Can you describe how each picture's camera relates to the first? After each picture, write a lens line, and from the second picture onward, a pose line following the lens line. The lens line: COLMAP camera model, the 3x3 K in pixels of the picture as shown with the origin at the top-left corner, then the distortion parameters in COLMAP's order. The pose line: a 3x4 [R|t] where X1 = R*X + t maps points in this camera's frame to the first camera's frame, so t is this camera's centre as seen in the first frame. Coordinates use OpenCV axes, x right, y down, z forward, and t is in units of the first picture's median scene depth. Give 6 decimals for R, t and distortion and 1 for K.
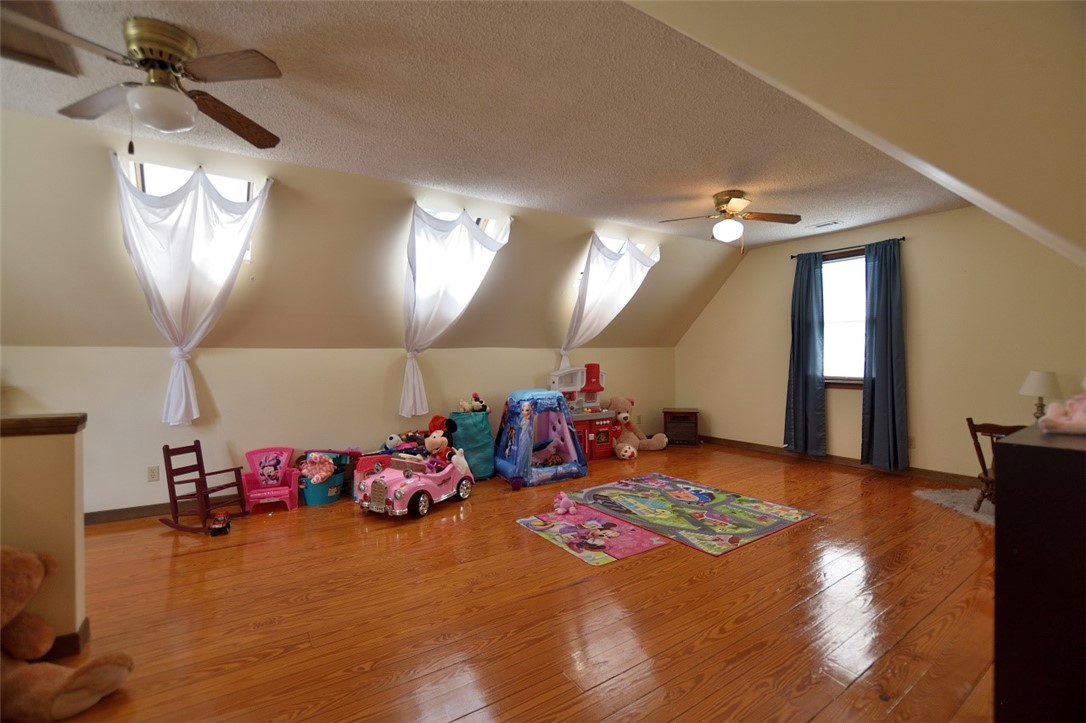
lens RADIAL K [[481.2, 0, 549.4], [0, 481.2, 356.9], [0, 0, 1]] dist [-0.032903, 0.003140]
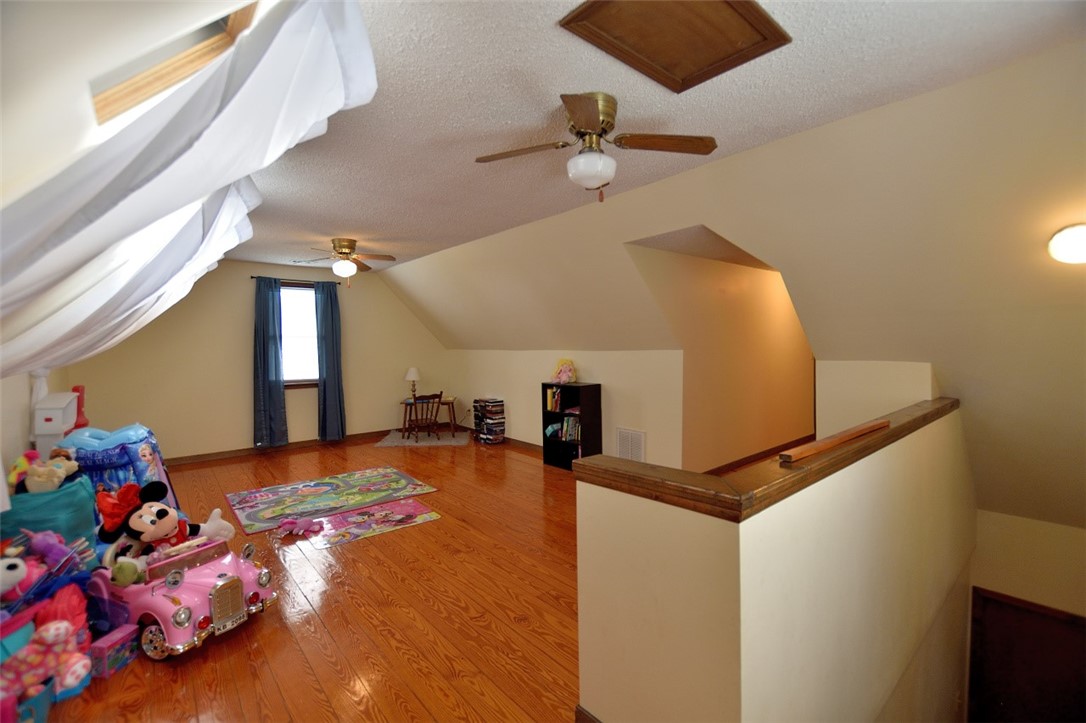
lens RADIAL K [[481.2, 0, 549.6], [0, 481.2, 354.9], [0, 0, 1]] dist [-0.032903, 0.003140]
pose [[-0.105778, -0.014100, 0.994290, -0.999323], [0.020325, 0.999660, 0.016338, -0.042899], [-0.994182, 0.021937, -0.105455, 0.615245]]
